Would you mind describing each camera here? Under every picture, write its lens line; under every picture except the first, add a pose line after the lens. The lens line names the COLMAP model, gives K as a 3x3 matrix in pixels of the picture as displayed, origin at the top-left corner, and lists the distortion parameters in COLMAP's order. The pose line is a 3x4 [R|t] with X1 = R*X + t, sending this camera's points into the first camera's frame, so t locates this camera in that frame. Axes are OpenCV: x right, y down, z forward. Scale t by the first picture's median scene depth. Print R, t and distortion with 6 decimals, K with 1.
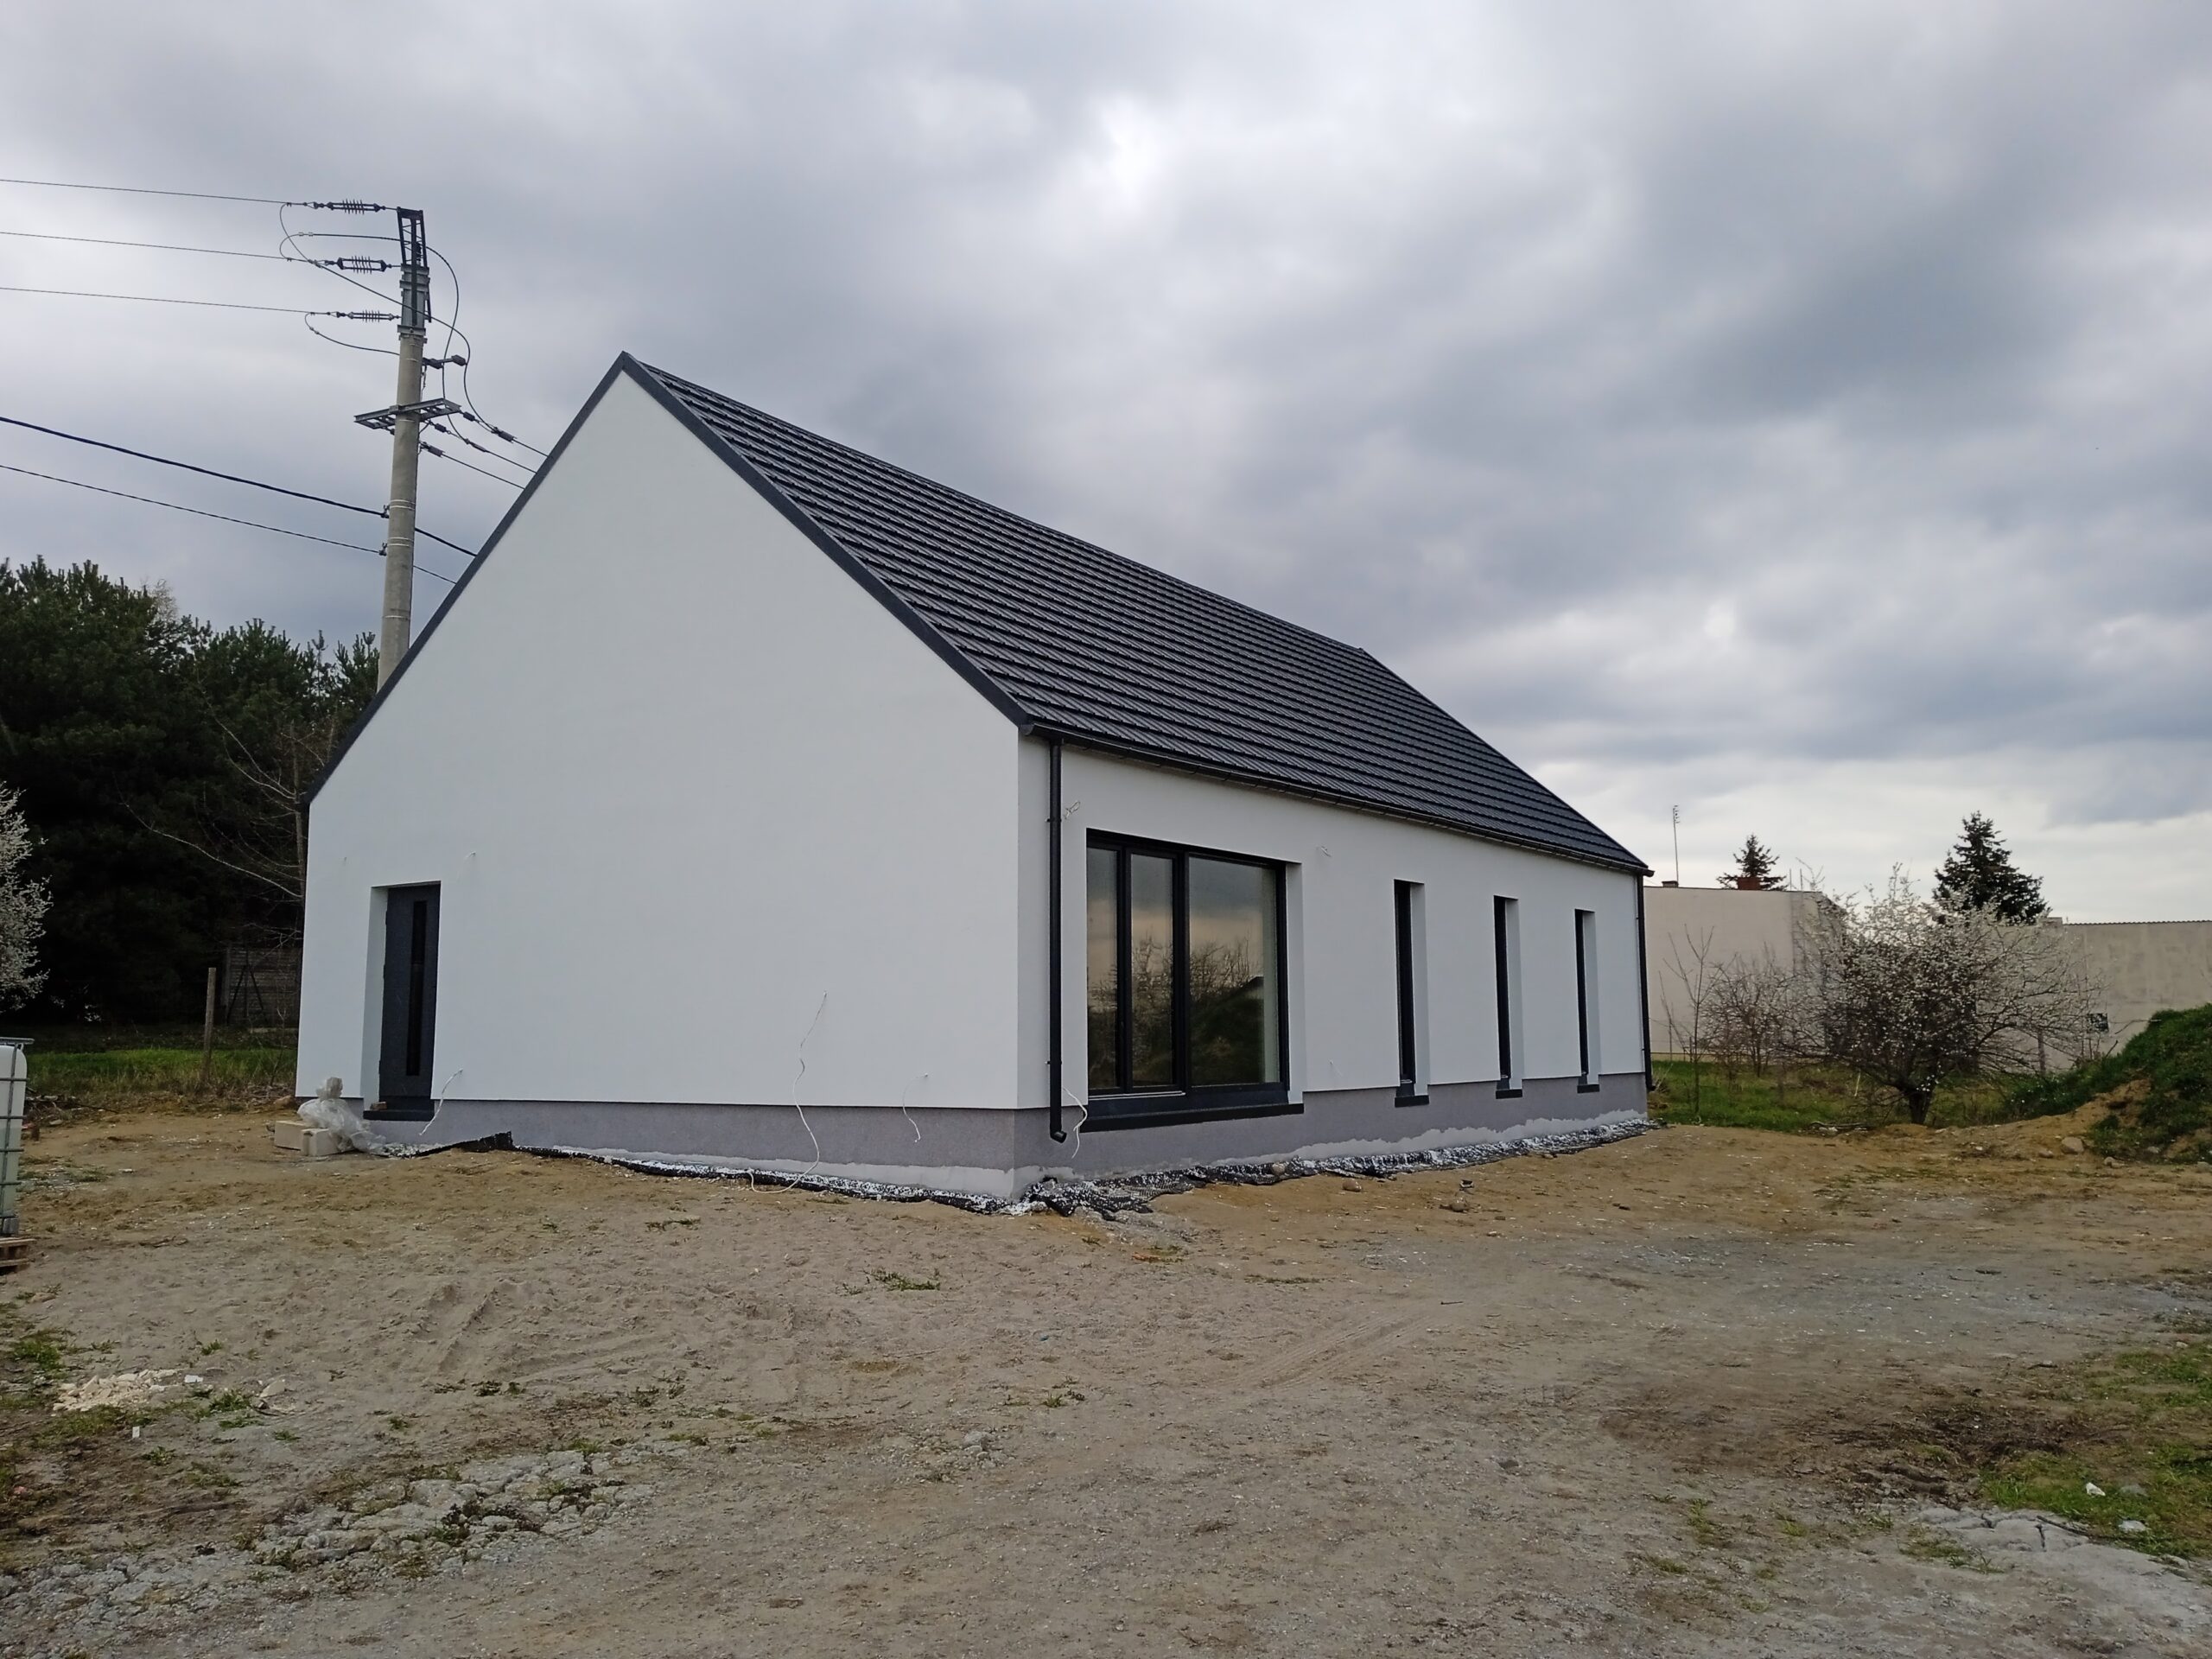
lens RADIAL K [[1852.5, 0, 1104.6], [0, 1852.5, 838.1], [0, 0, 1]] dist [0.053917, -0.028975]
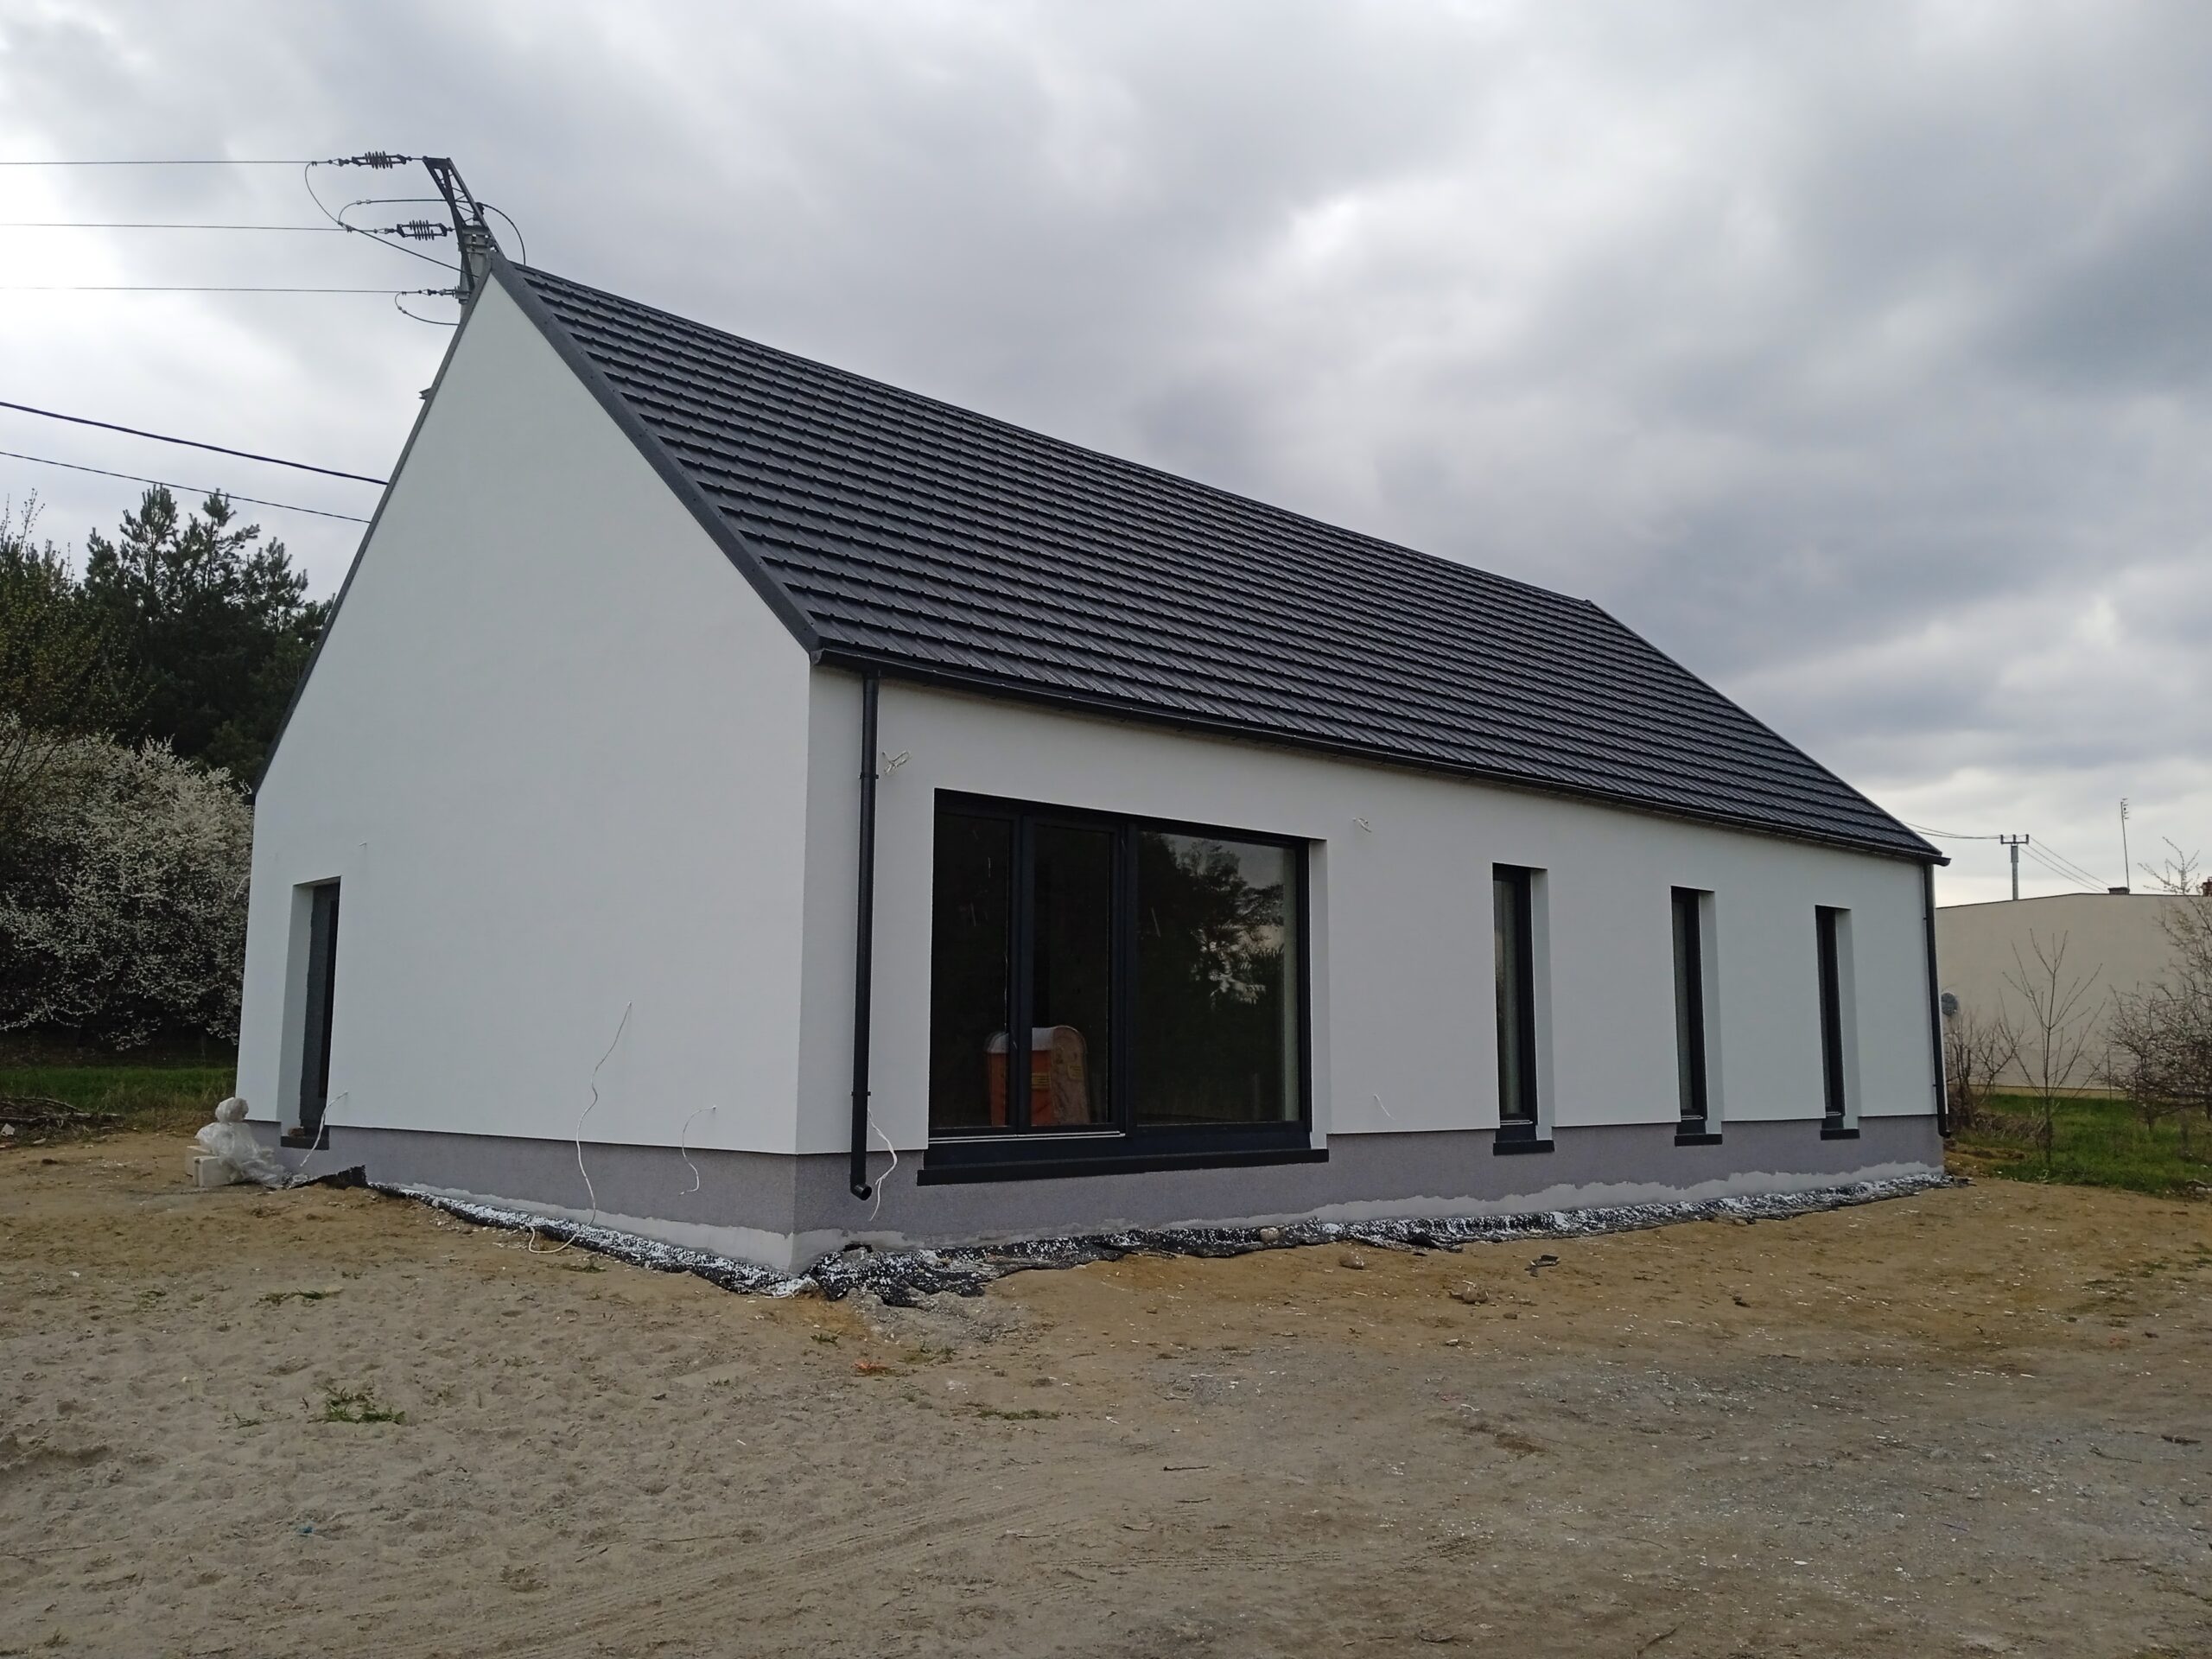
lens RADIAL K [[1852.5, 0, 1102.7], [0, 1852.5, 833.2], [0, 0, 1]] dist [0.053917, -0.028975]
pose [[0.974120, -0.017870, -0.225322, 0.199334], [0.014606, 0.999763, -0.016142, 0.023209], [0.225557, 0.012433, 0.974151, 0.230577]]
